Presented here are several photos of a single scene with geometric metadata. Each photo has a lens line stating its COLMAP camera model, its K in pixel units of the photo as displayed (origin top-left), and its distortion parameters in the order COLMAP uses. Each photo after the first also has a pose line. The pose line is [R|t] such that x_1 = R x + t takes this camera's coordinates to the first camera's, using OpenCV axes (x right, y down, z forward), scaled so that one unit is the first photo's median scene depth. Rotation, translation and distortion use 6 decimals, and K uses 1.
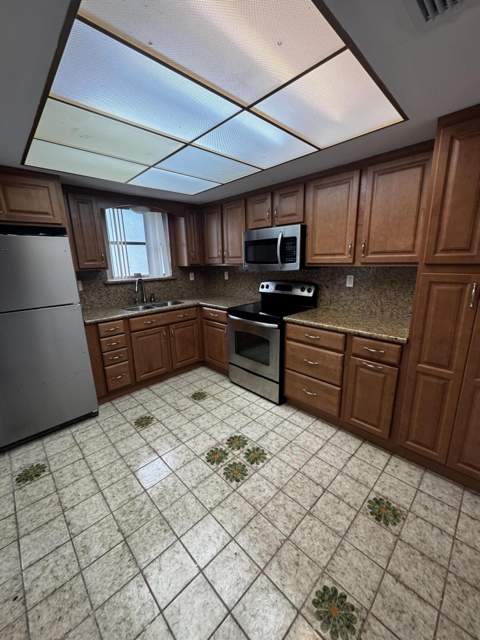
lens RADIAL K [[254.2, 0, 241.6], [0, 254.2, 320.9], [0, 0, 1]] dist [-0.001846, 0.000408]
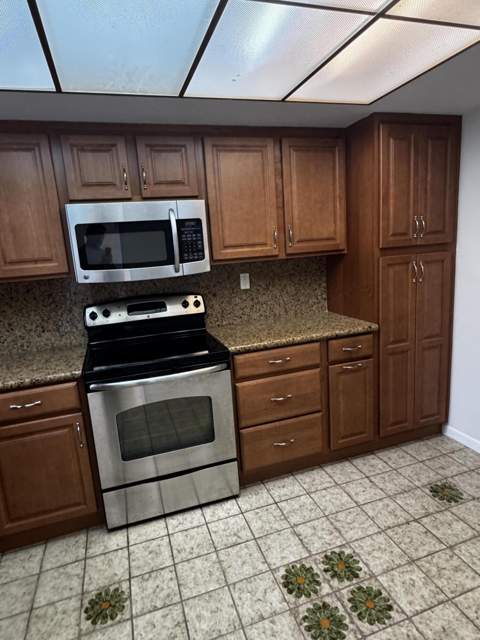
lens RADIAL K [[380.6, 0, 241.3], [0, 380.6, 320.9], [0, 0, 1]] dist [-0.006062, 0.002424]
pose [[0.437183, -0.185359, 0.880064, -0.602321], [0.270147, 0.960409, 0.068082, -0.129235], [-0.857841, 0.207982, 0.469948, 0.533540]]
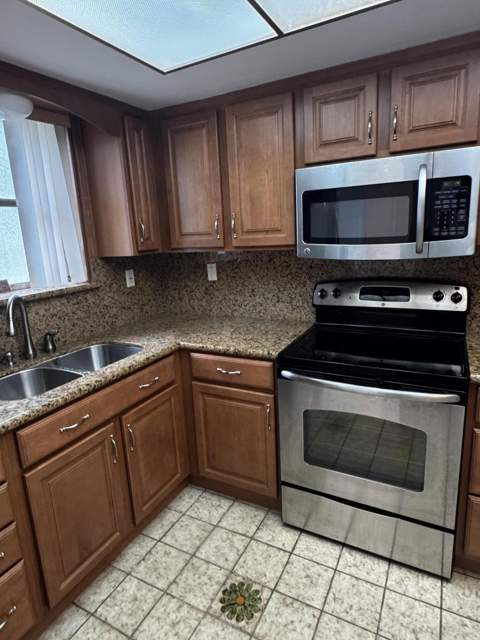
lens RADIAL K [[380.6, 0, 240.7], [0, 380.6, 315.8], [0, 0, 1]] dist [-0.006062, 0.002424]
pose [[0.953471, -0.091949, 0.287121, -0.341173], [0.100774, 0.994780, -0.016076, -0.132122], [-0.284144, 0.044262, 0.957759, 0.524894]]
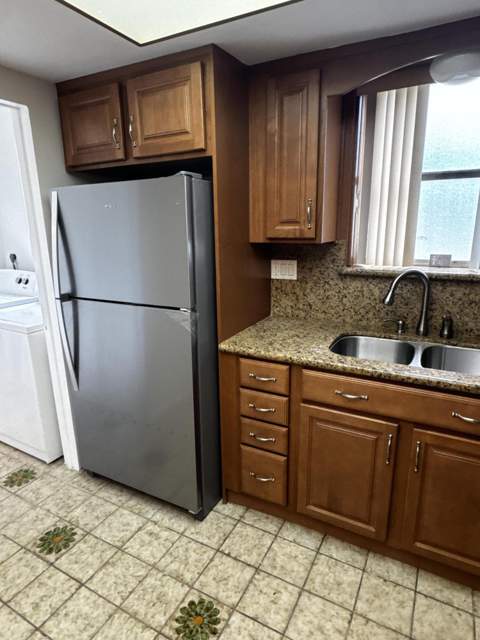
lens RADIAL K [[380.6, 0, 240.0], [0, 380.6, 321.1], [0, 0, 1]] dist [-0.006062, 0.002424]
pose [[0.293561, 0.259638, -0.920005, 0.074731], [-0.217604, 0.955292, 0.200162, -0.204744], [0.930844, 0.141437, 0.336935, 0.787340]]
